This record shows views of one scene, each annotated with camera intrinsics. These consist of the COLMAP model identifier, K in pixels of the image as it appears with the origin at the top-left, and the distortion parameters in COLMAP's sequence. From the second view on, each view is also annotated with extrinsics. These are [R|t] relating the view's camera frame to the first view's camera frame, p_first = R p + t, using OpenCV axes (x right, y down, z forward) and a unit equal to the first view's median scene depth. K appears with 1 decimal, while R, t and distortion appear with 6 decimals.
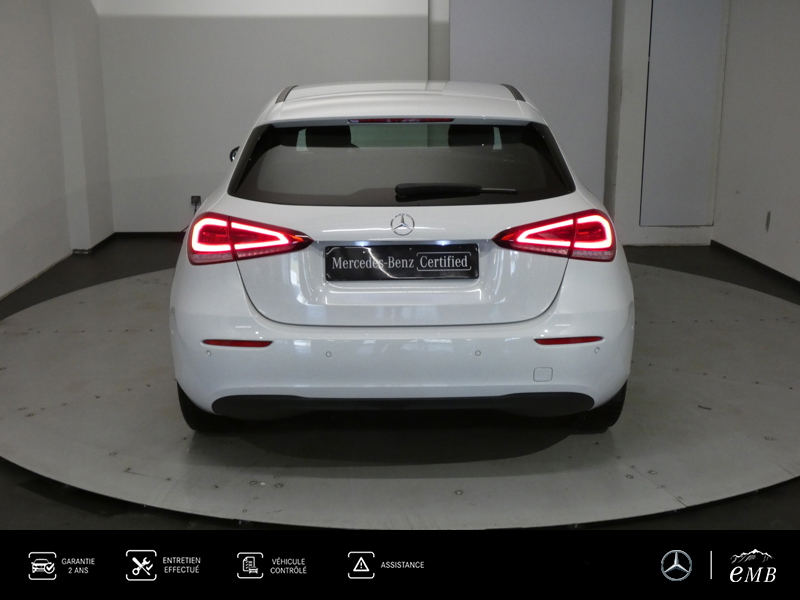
lens RADIAL K [[898.5, 0, 399.0], [0, 898.5, 300.3], [0, 0, 1]] dist [0.049435, 0.000000]
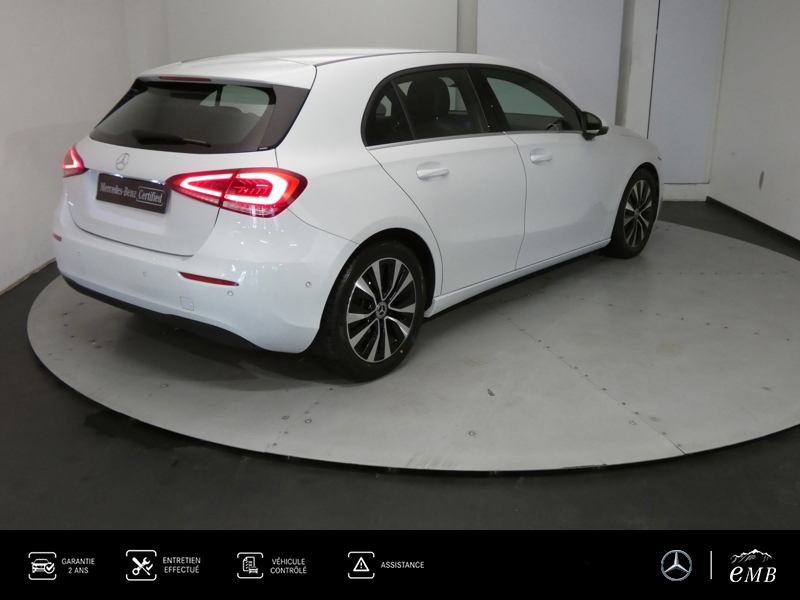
lens RADIAL K [[760.9, 0, 401.7], [0, 760.9, 302.7], [0, 0, 1]] dist [0.001207, 0.000000]
pose [[0.794263, 0.206902, -0.571259, 0.938480], [-0.161894, 0.978309, 0.129237, -0.090133], [0.585607, -0.010165, 0.810531, 0.359583]]
